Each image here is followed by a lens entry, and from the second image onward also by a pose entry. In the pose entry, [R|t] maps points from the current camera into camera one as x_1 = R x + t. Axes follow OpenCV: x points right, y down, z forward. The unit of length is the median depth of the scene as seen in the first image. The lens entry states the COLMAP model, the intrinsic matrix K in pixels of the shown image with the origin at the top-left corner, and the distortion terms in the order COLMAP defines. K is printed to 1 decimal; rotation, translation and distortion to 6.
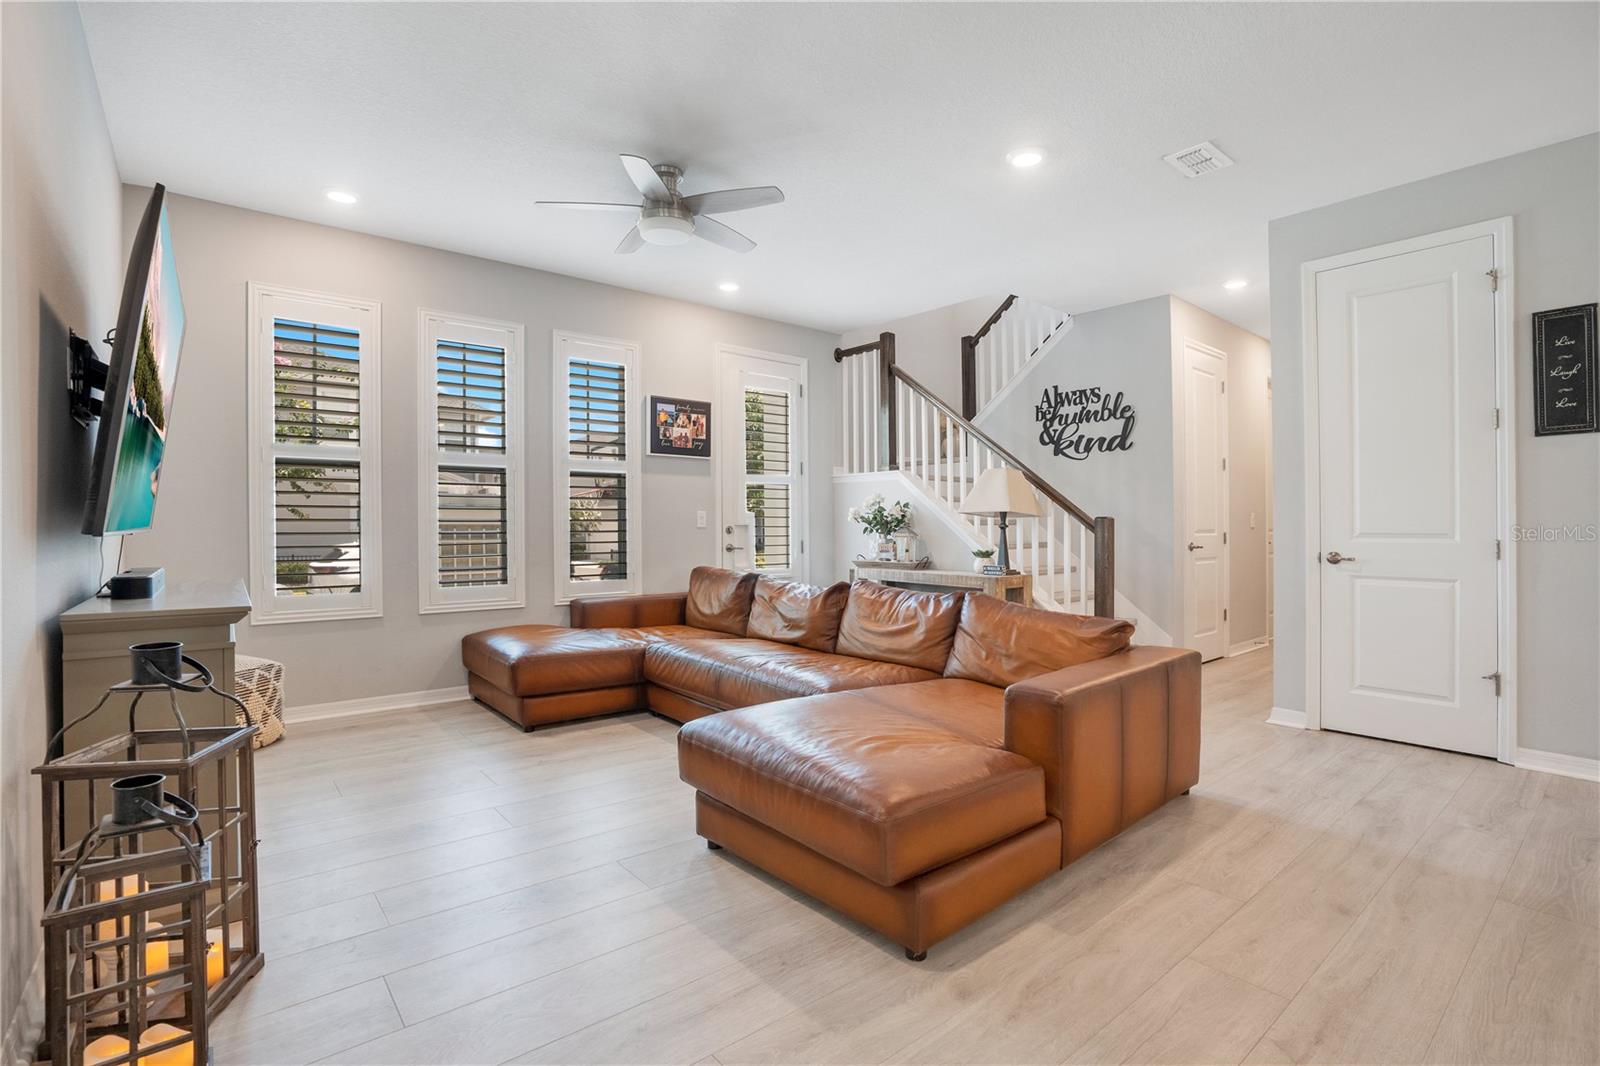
lens RADIAL K [[759.1, 0, 821.2], [0, 759.1, 517.0], [0, 0, 1]] dist [-0.066787, 0.026243]
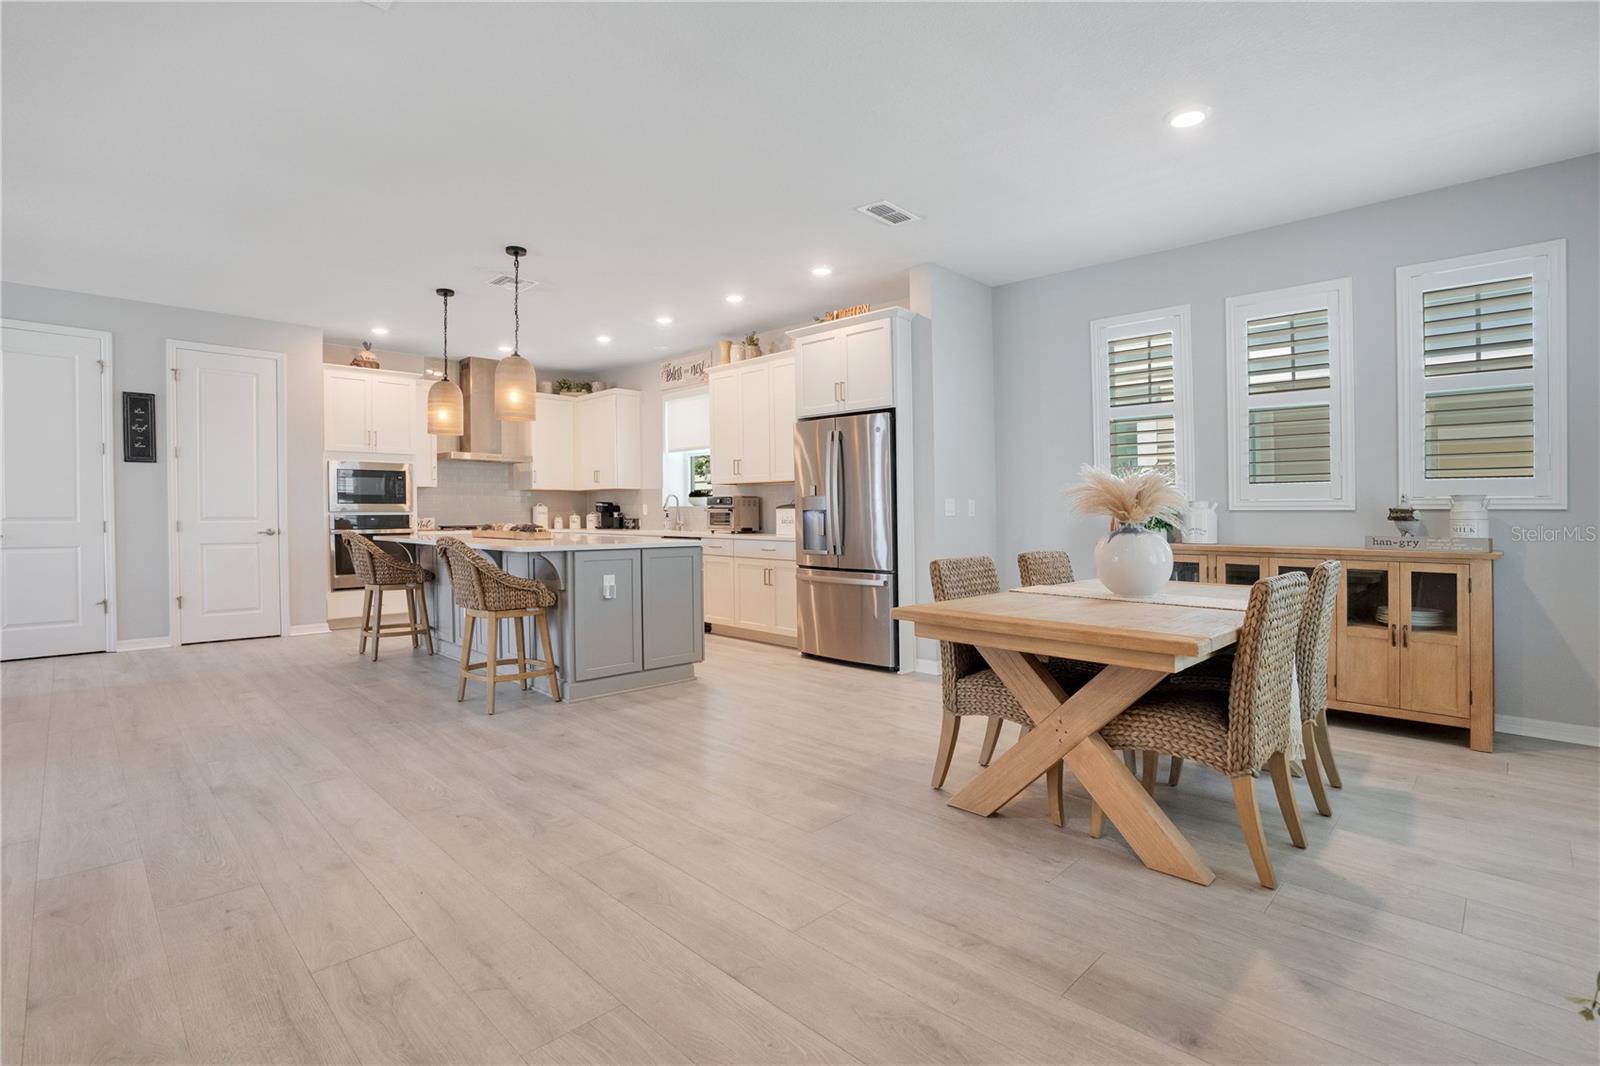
lens RADIAL K [[759.1, 0, 799.0], [0, 759.1, 536.5], [0, 0, 1]] dist [-0.066787, 0.026243]
pose [[-0.086833, -0.031396, 0.995728, -0.541320], [-0.009587, 0.999483, 0.030678, -0.000262], [-0.996177, -0.006882, -0.087089, -0.276454]]
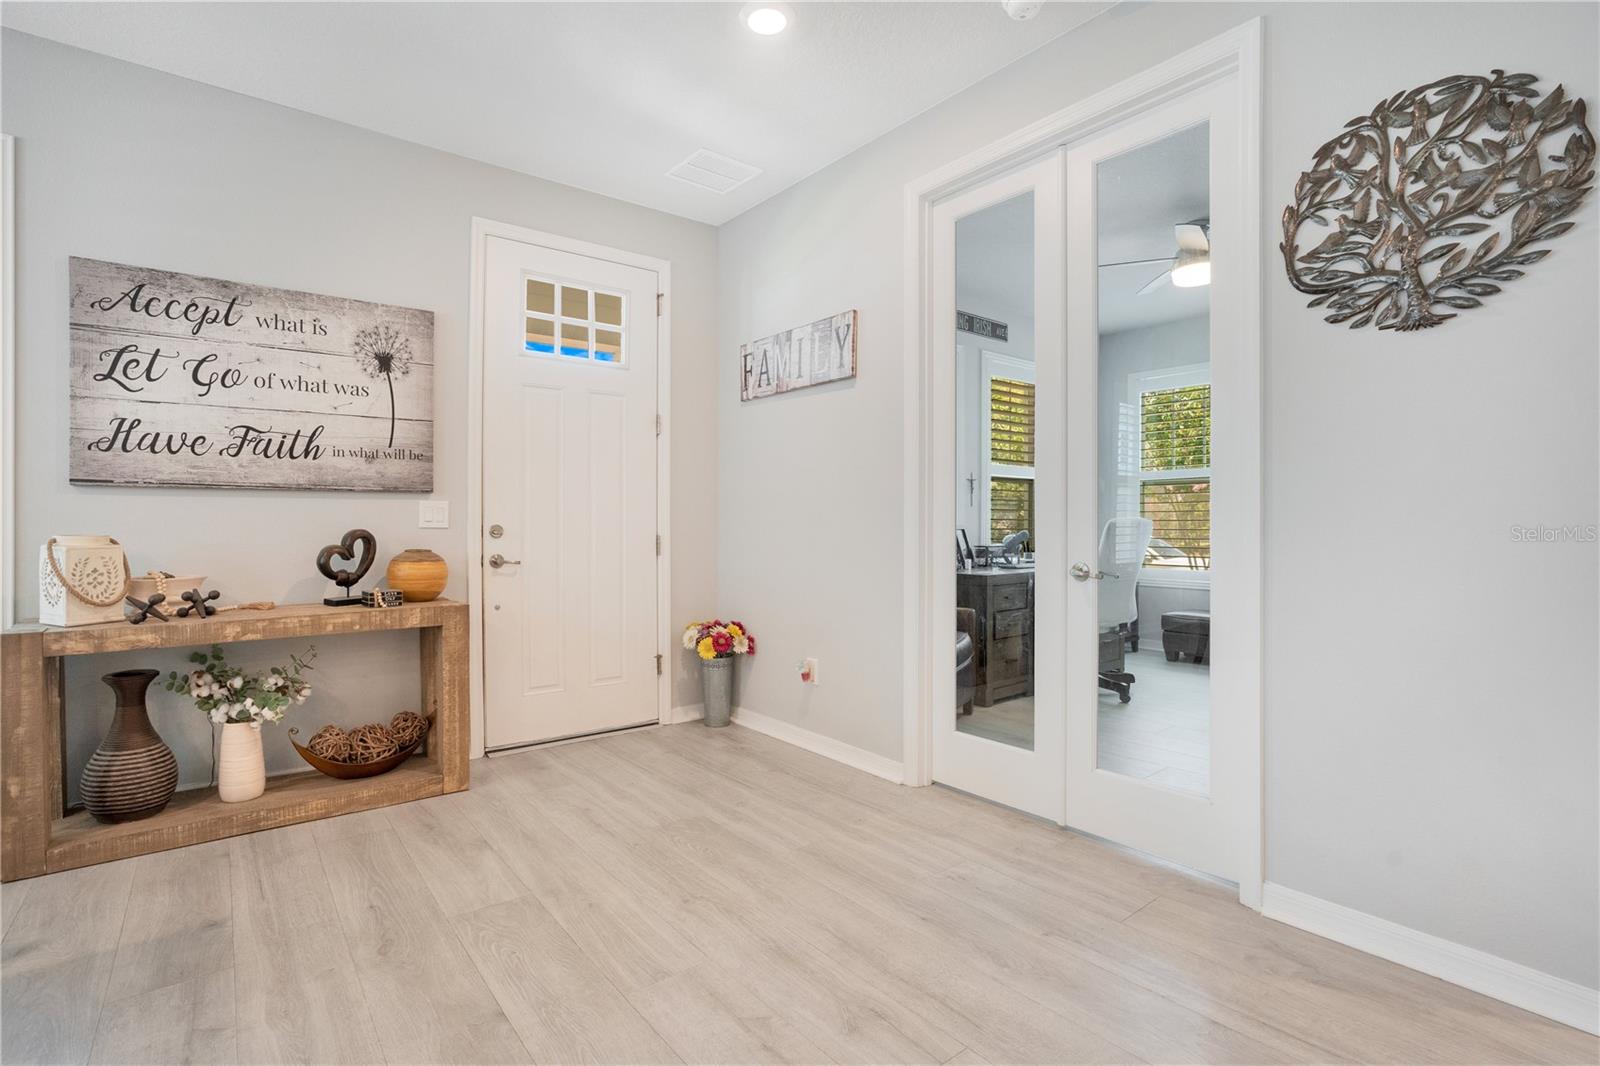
lens RADIAL K [[759.1, 0, 798.3], [0, 759.1, 527.1], [0, 0, 1]] dist [-0.066787, 0.026243]
pose [[-0.037247, 0.003504, -0.999300, 0.087198], [0.008684, 0.999957, 0.003182, 0.002973], [0.999268, -0.008559, -0.037276, -0.141382]]
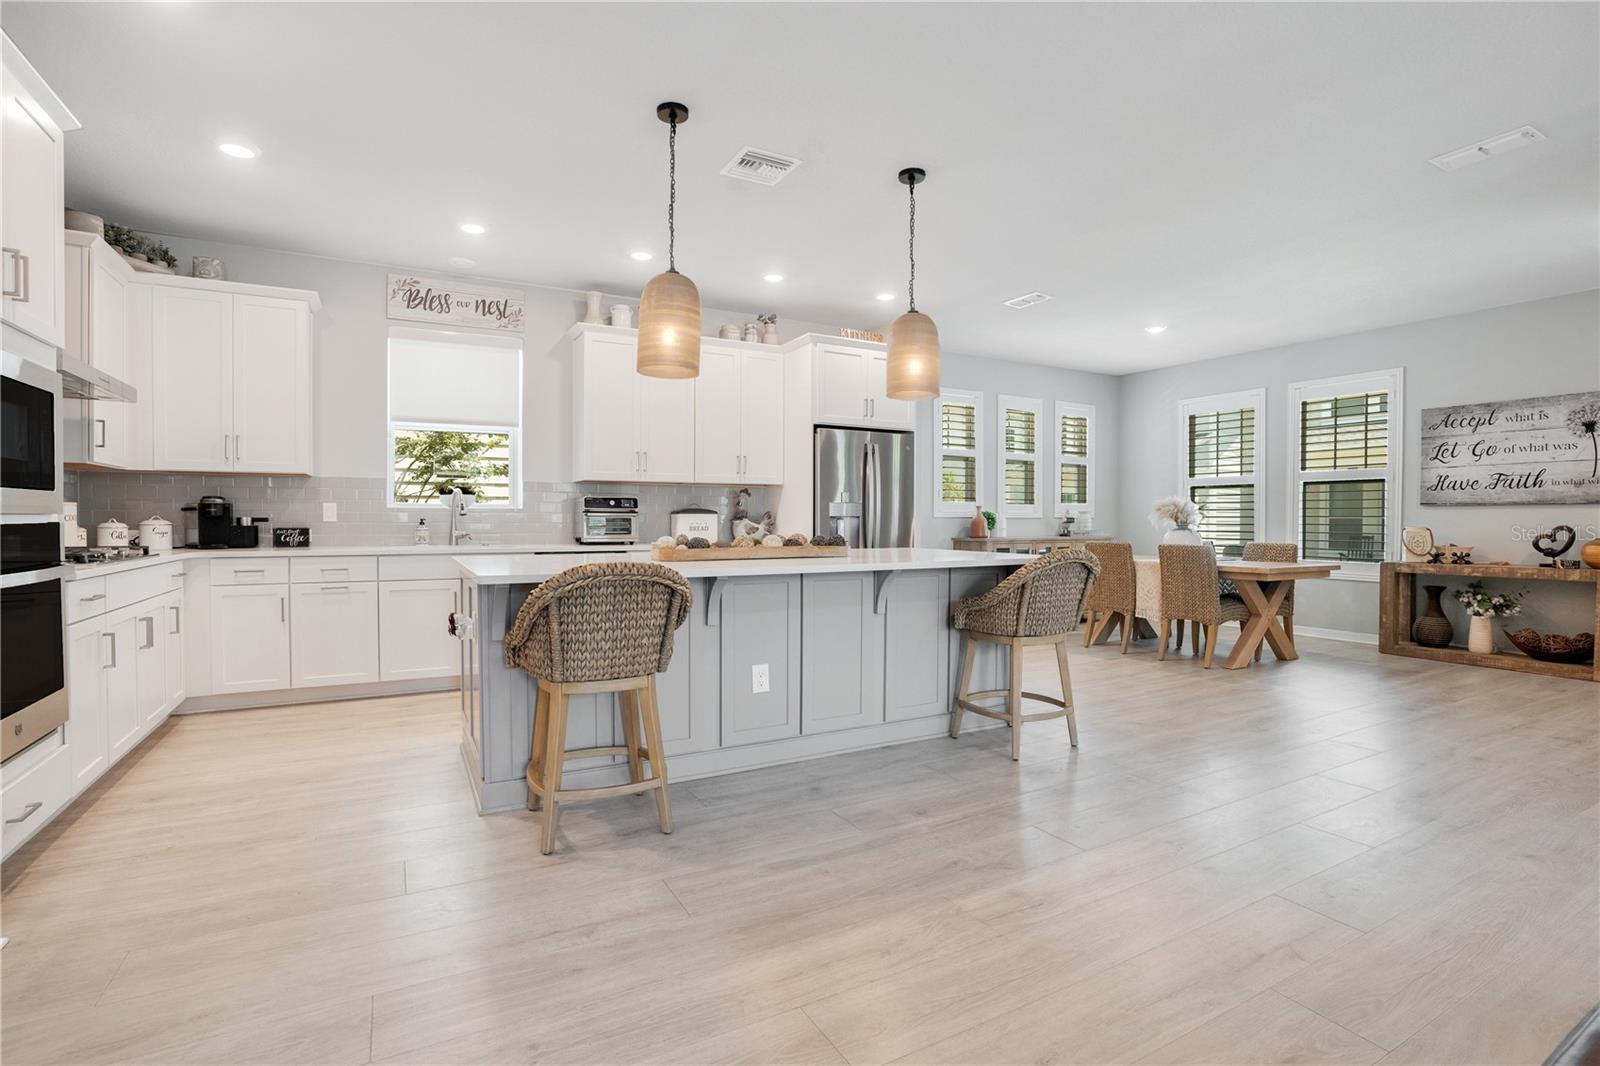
lens RADIAL K [[748.2, 0, 793.3], [0, 748.2, 530.7], [0, 0, 1]] dist [-0.043129, 0.015735]
pose [[-0.977619, -0.007288, 0.210255, 0.340269], [-0.005453, 0.999942, 0.009308, 0.006474], [-0.210310, 0.007953, -0.977602, 0.672525]]
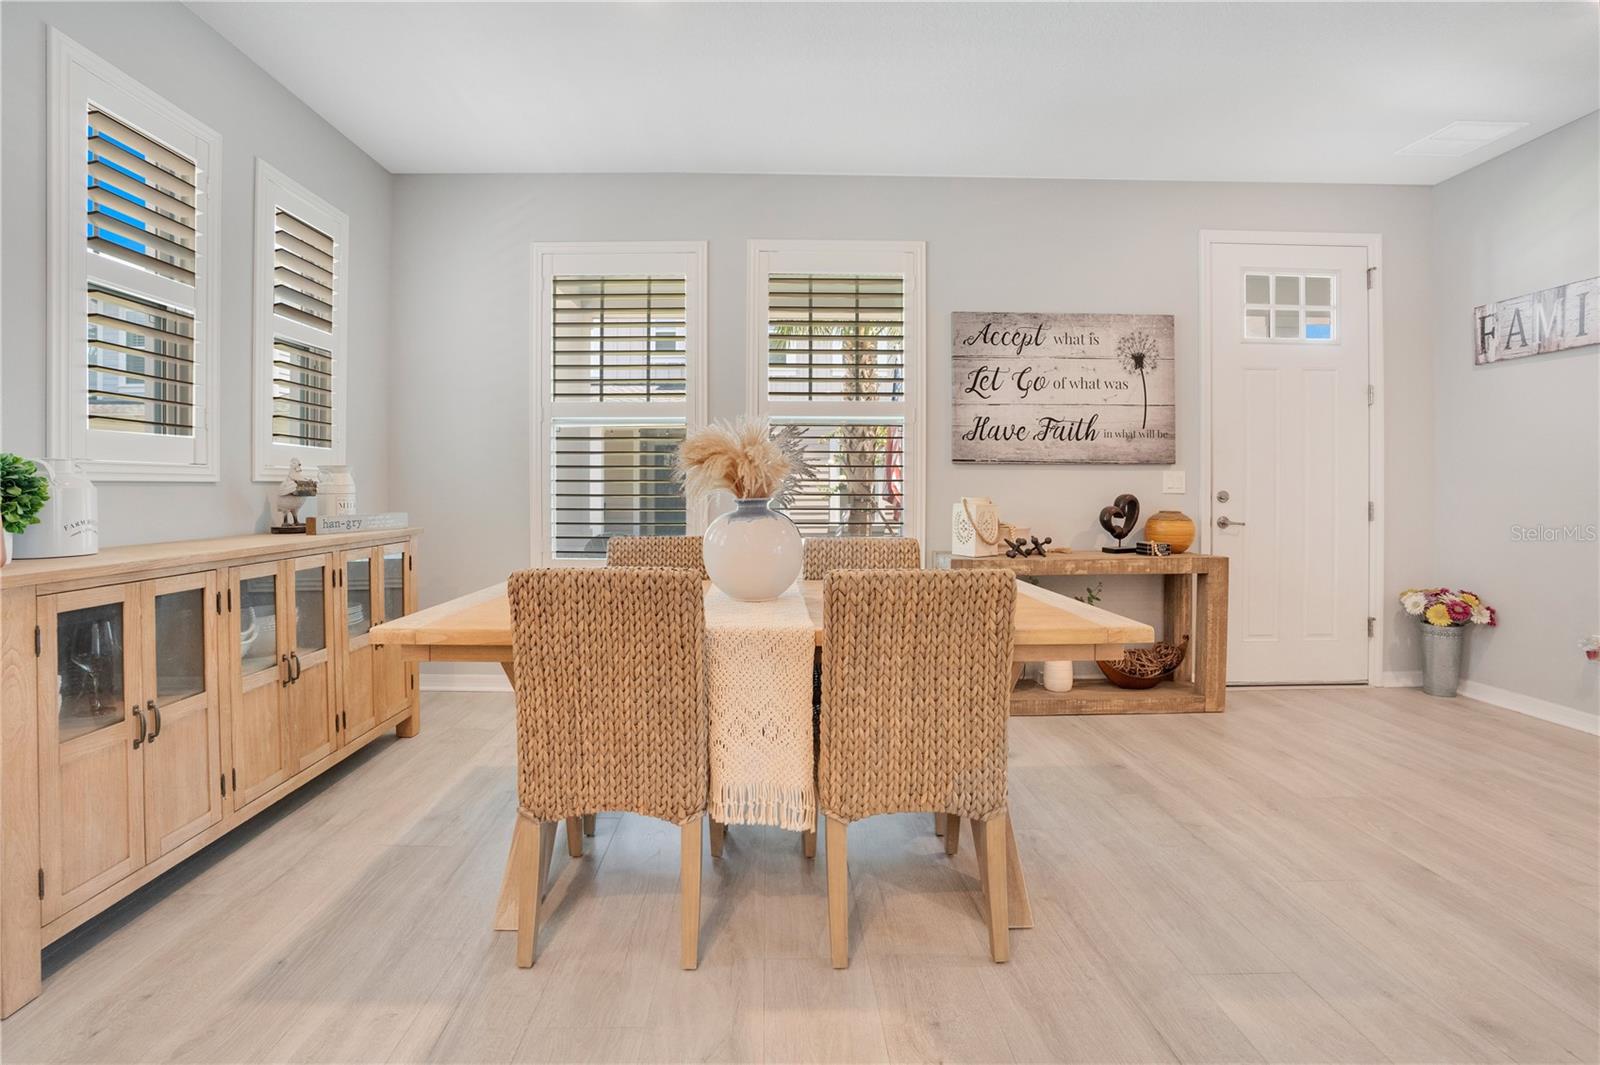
lens RADIAL K [[759.1, 0, 772.3], [0, 759.1, 484.9], [0, 0, 1]] dist [-0.066787, 0.026243]
pose [[-0.642607, -0.004627, -0.766182, 0.309324], [0.003687, 0.999952, -0.009130, -0.000045], [0.766187, -0.008692, -0.642559, -0.292169]]
